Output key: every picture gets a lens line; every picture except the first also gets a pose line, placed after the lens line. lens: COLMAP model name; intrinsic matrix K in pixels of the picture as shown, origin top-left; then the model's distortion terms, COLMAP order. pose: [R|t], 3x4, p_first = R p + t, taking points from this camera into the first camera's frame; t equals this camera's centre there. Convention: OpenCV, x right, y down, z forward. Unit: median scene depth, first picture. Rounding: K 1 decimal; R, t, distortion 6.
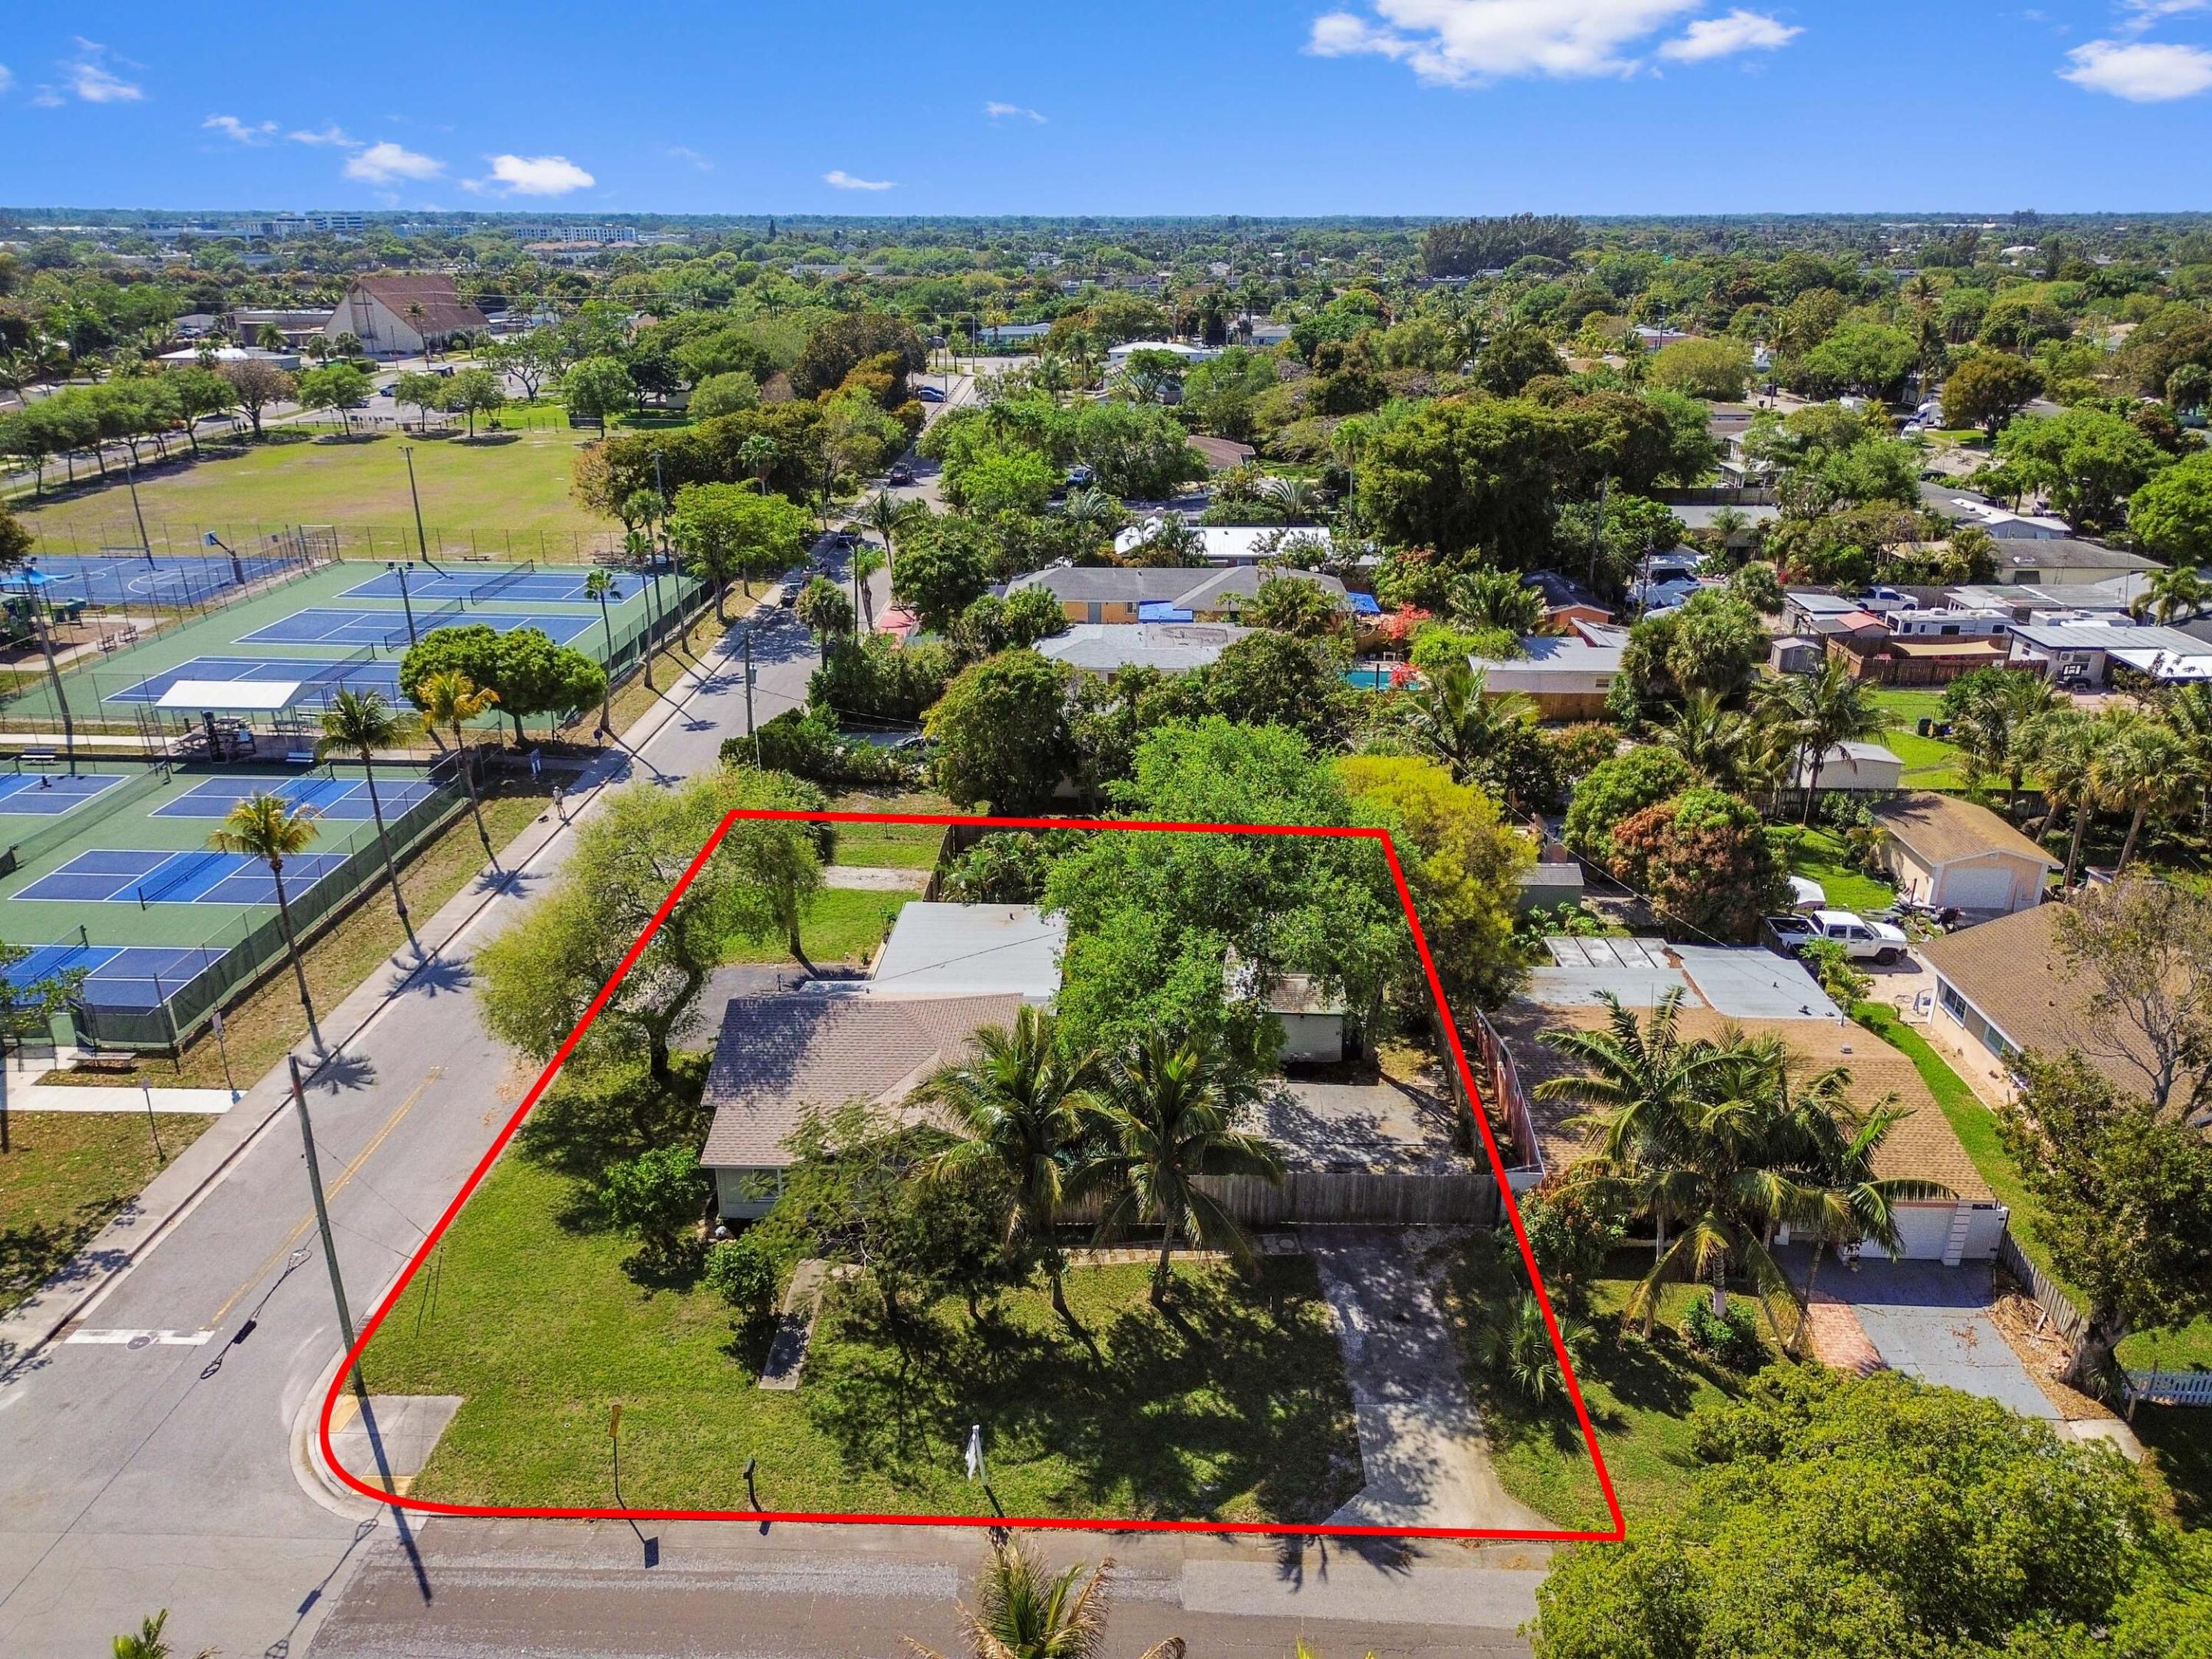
lens RADIAL K [[1521.1, 0, 1106.0], [0, 1521.1, 829.5], [0, 0, 1]] dist [0.064245, -0.045994]
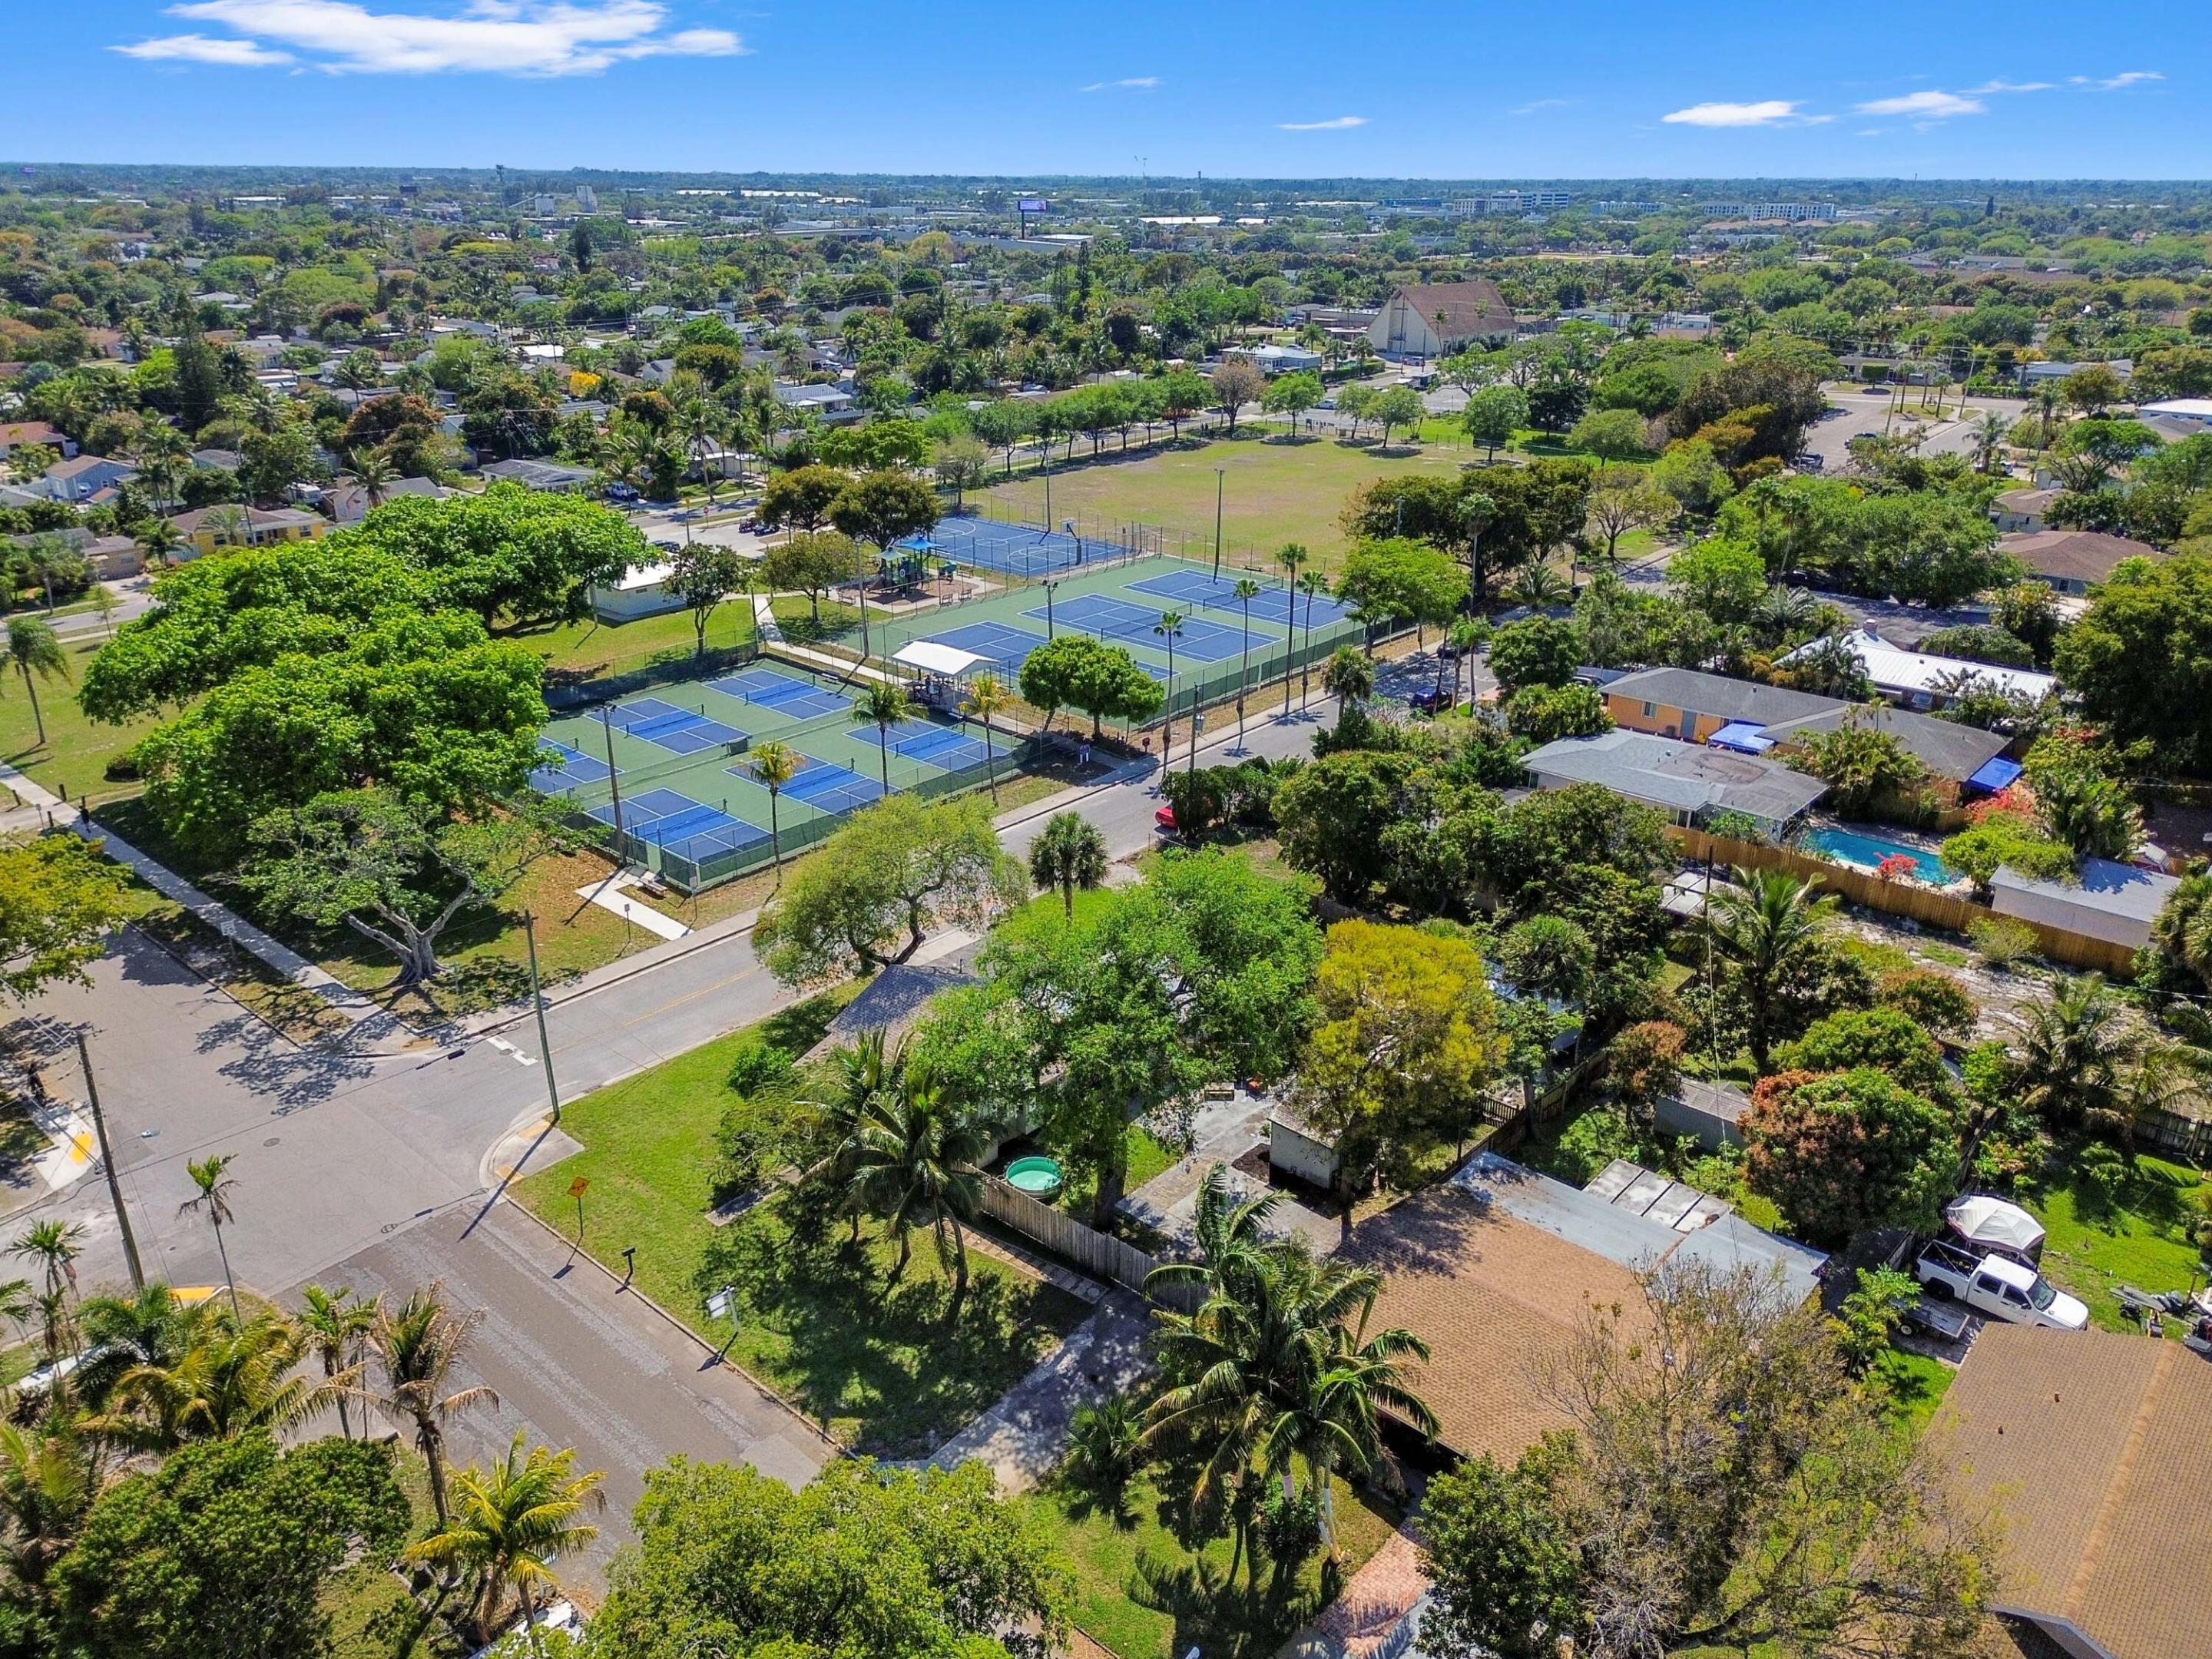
lens RADIAL K [[1562.2, 0, 1106.0], [0, 1562.2, 829.5], [0, 0, 1]] dist [0.058628, -0.057755]
pose [[0.772431, 0.242073, -0.587156, 0.378293], [-0.238532, 0.967404, 0.085041, -0.091918], [0.588603, 0.074367, 0.804995, -0.001030]]
